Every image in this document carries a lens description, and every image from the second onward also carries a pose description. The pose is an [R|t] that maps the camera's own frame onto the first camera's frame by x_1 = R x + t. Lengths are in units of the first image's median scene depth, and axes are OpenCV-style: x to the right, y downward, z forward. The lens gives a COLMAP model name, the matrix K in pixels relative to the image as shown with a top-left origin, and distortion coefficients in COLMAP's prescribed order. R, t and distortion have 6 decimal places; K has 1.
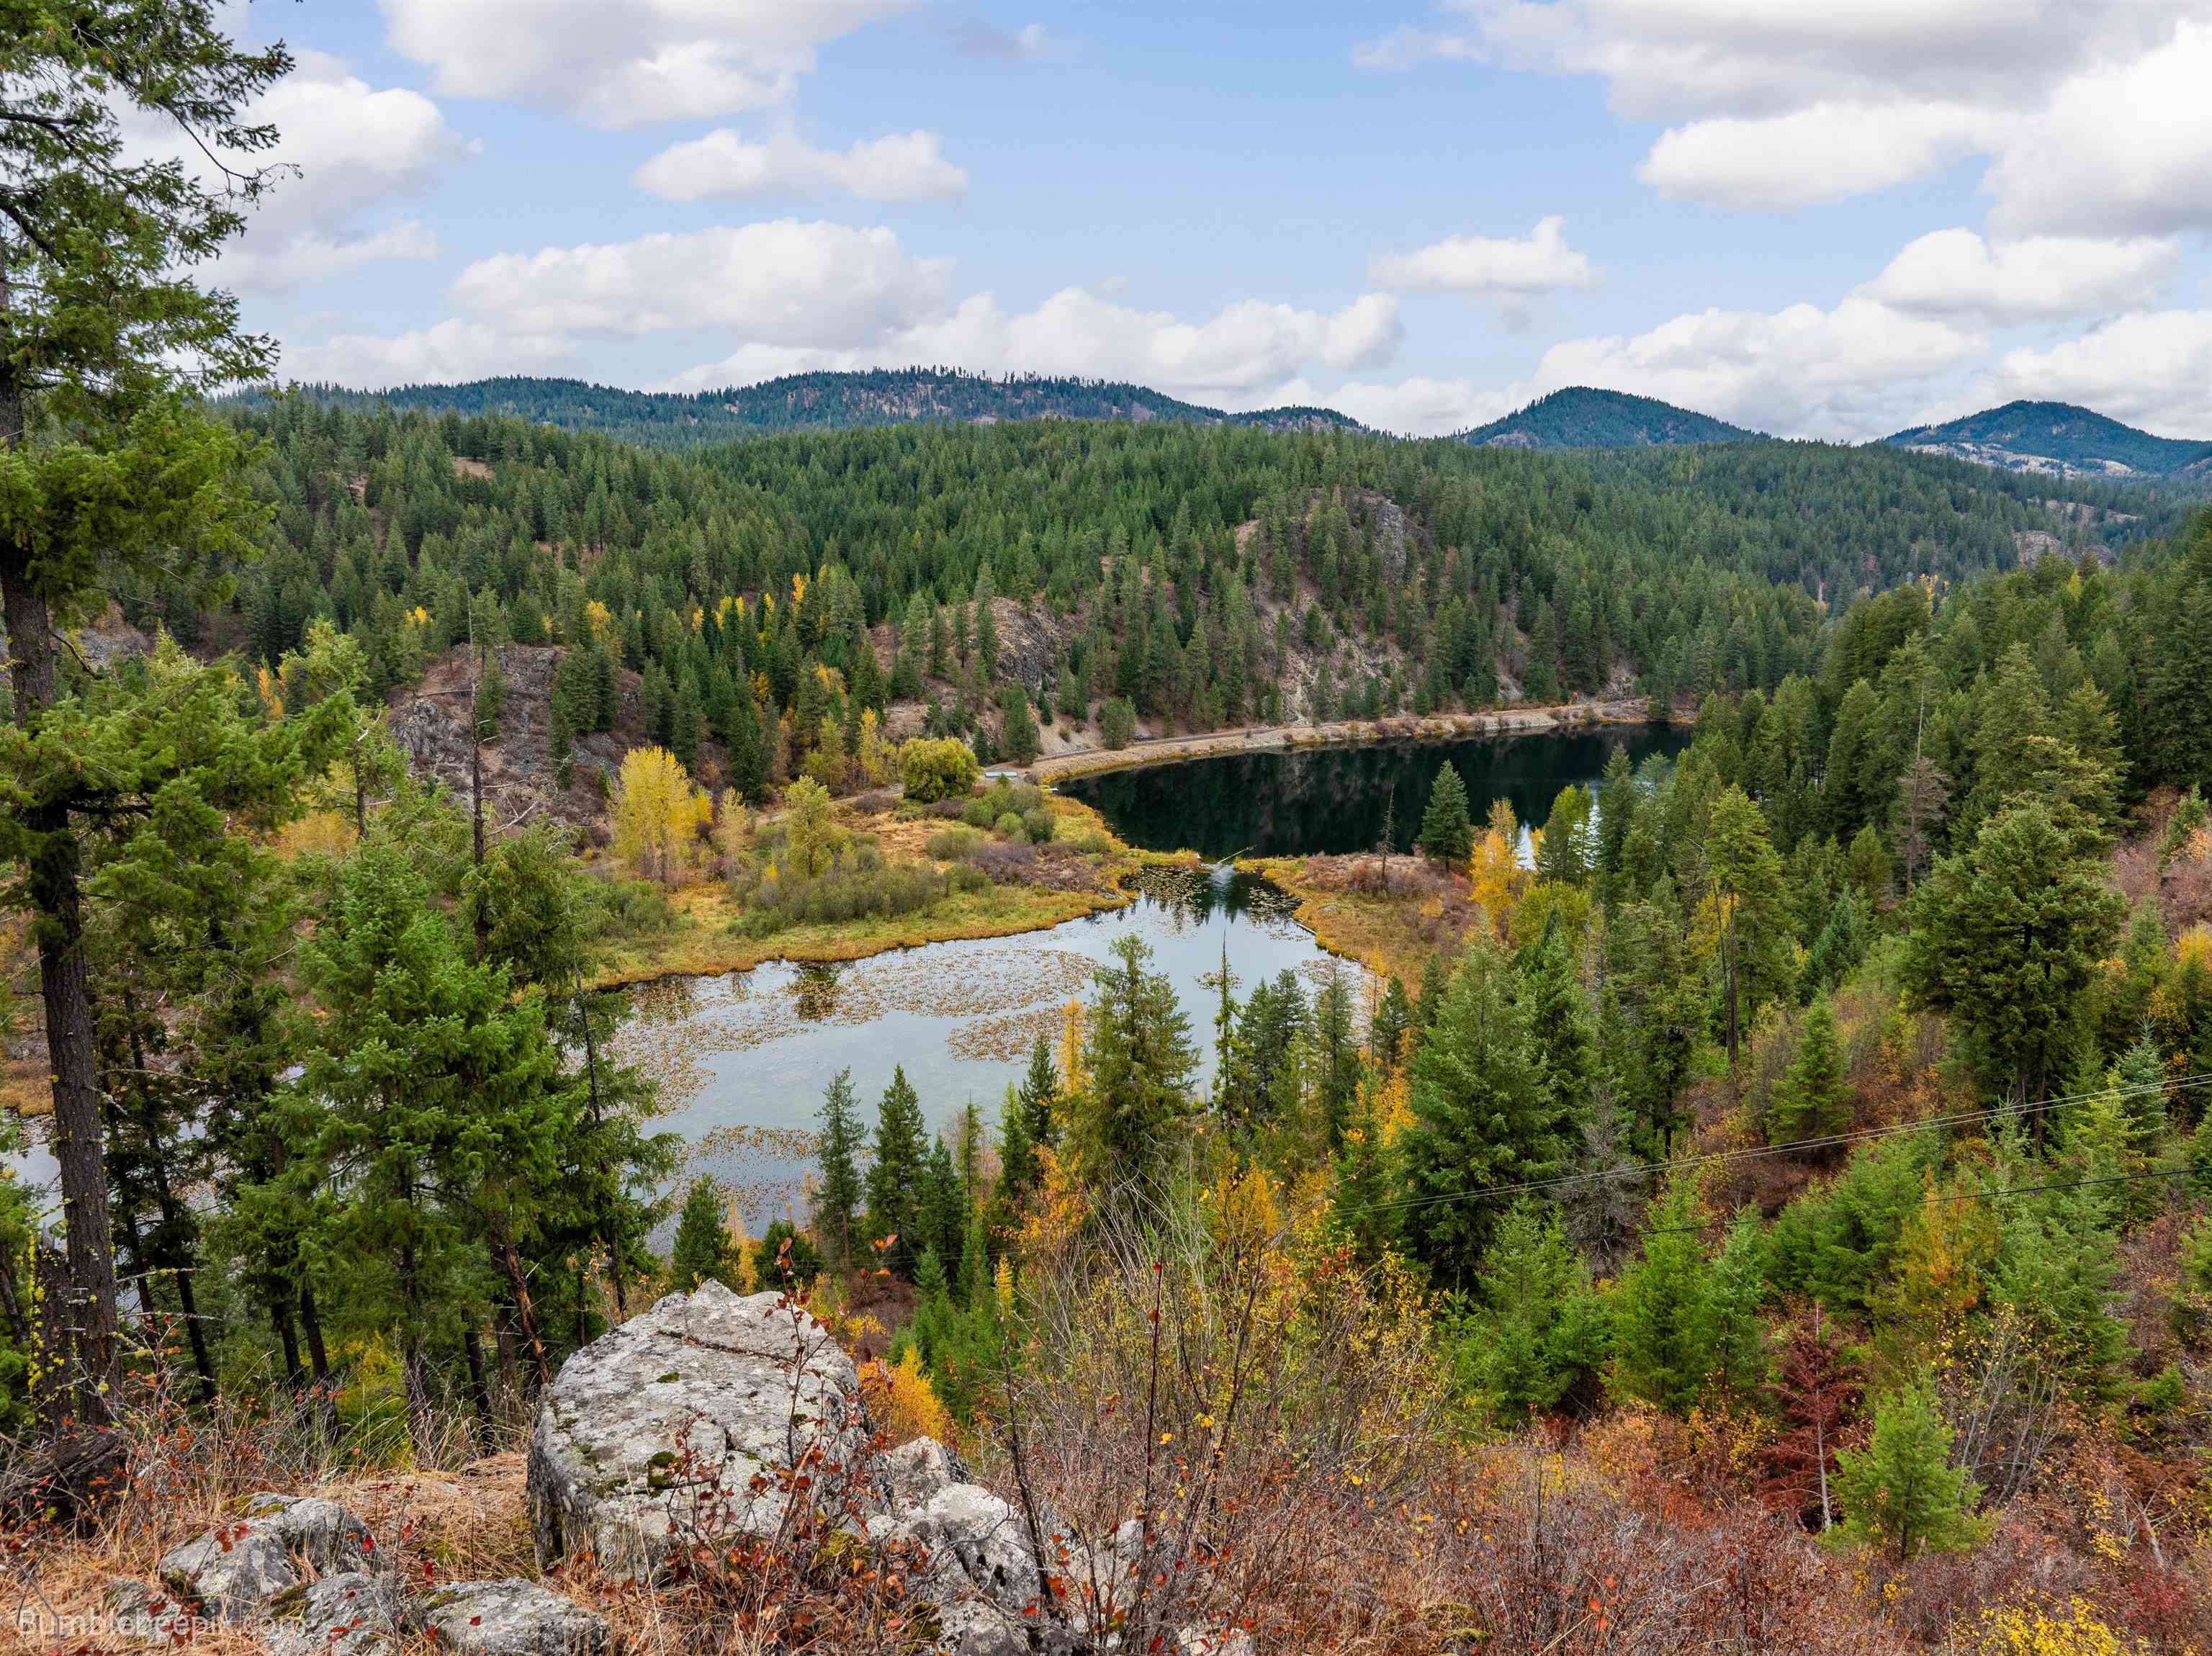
lens RADIAL K [[1566.8, 0, 1099.5], [0, 1566.8, 824.5], [0, 0, 1]] dist [-0.031175, -0.004535]
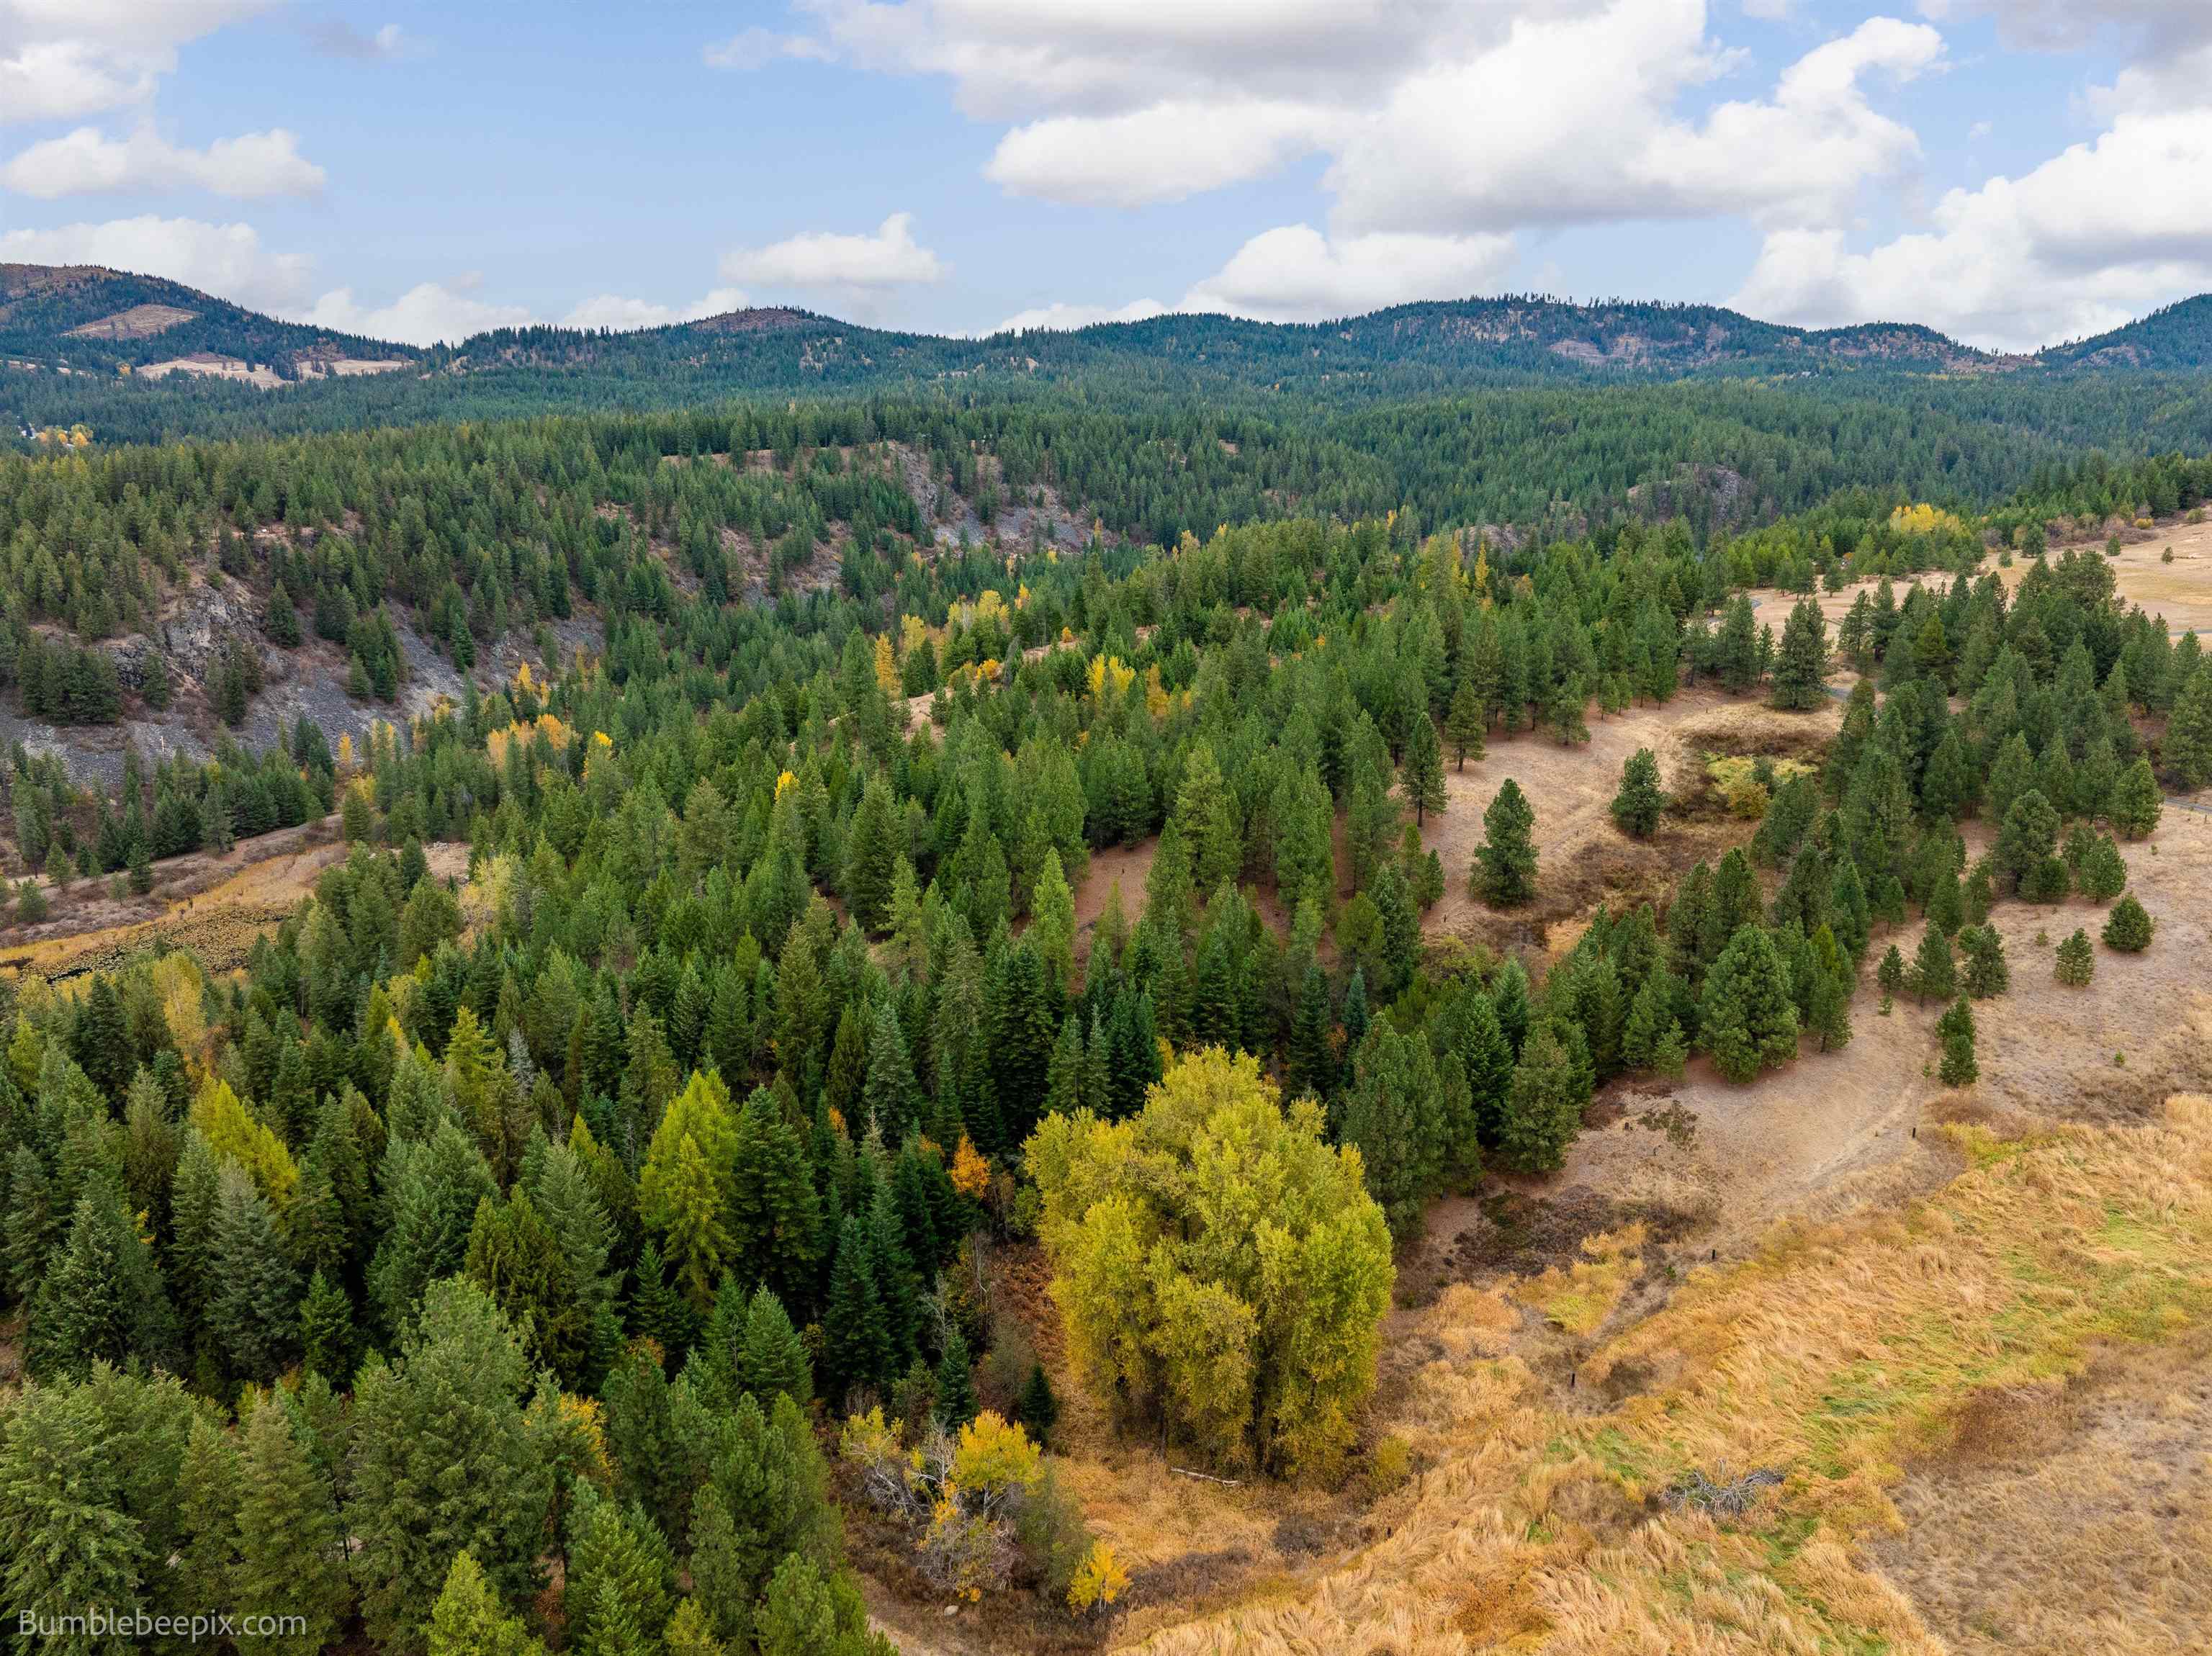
lens RADIAL K [[1566.8, 0, 1108.1], [0, 1566.8, 830.1], [0, 0, 1]] dist [-0.031175, -0.004535]
pose [[0.934760, 0.092470, -0.343036, 0.188197], [-0.067746, 0.994211, 0.083399, 0.102639], [0.348762, -0.054718, 0.935612, -0.993090]]
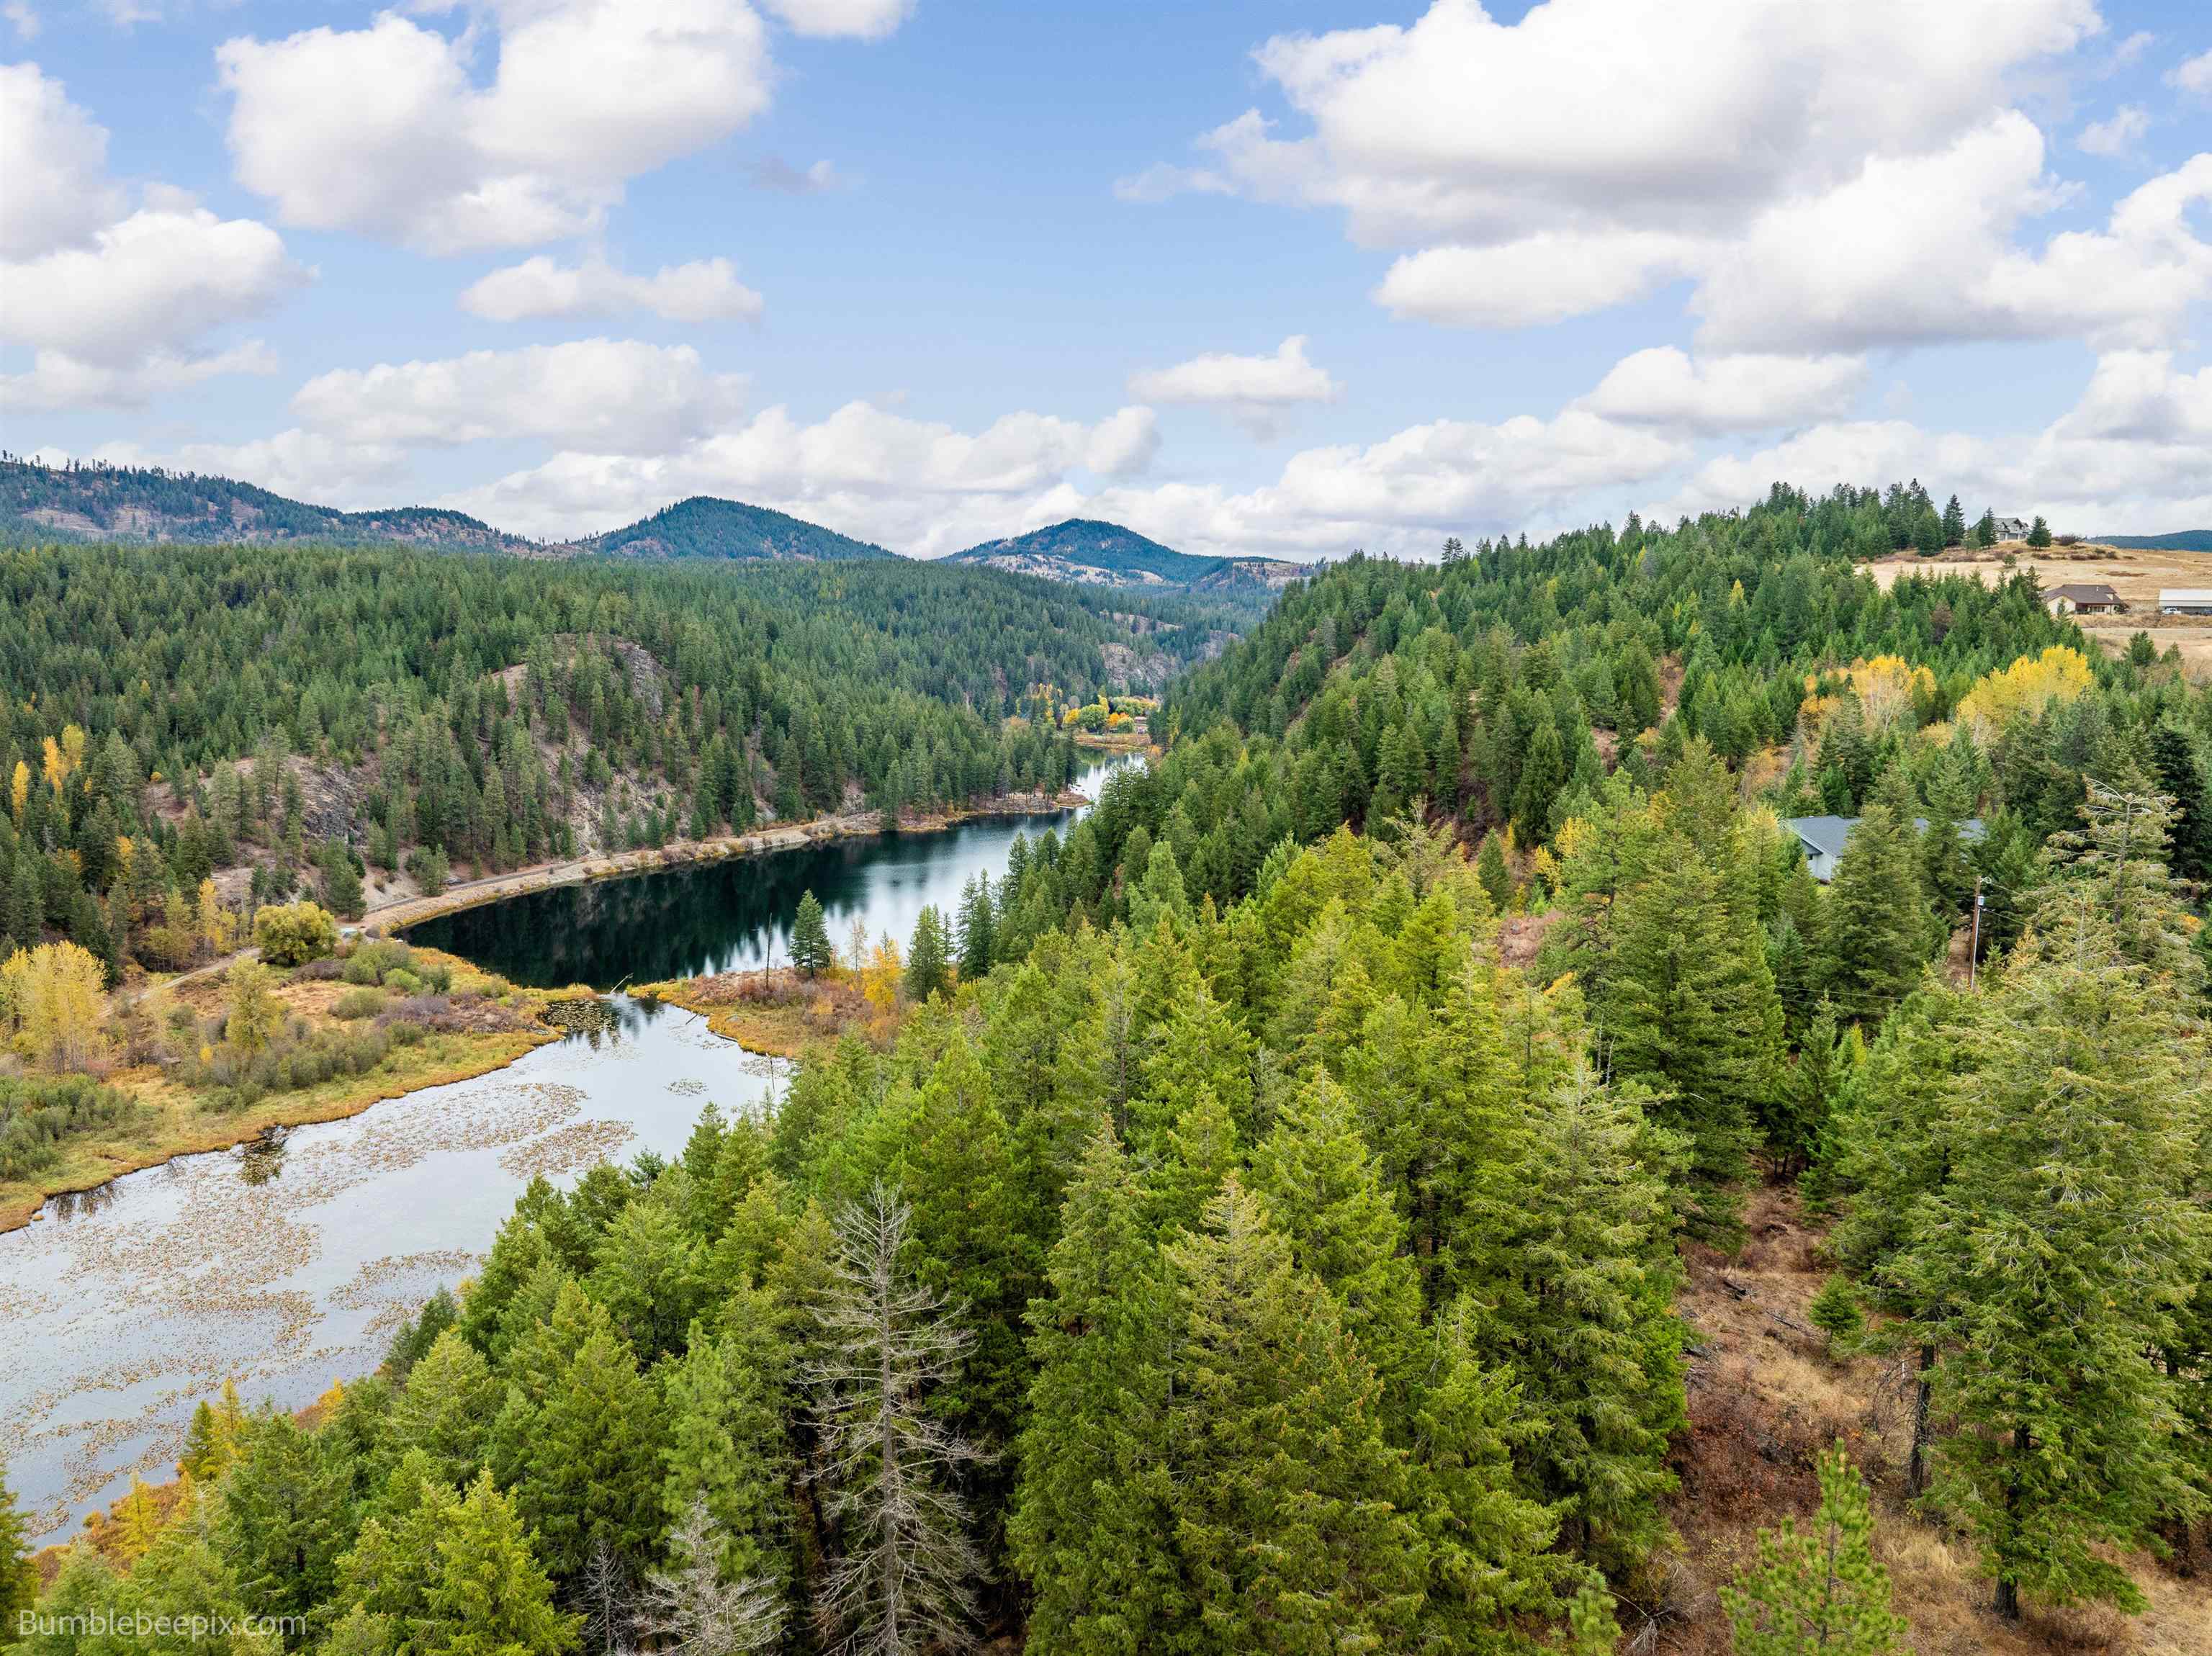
lens RADIAL K [[1566.8, 0, 1106.0], [0, 1566.8, 824.0], [0, 0, 1]] dist [-0.031175, -0.004535]
pose [[0.853956, -0.062532, 0.516574, -0.122614], [0.093263, 0.995070, -0.033721, -0.016188], [-0.511919, 0.076973, 0.855578, -0.113790]]
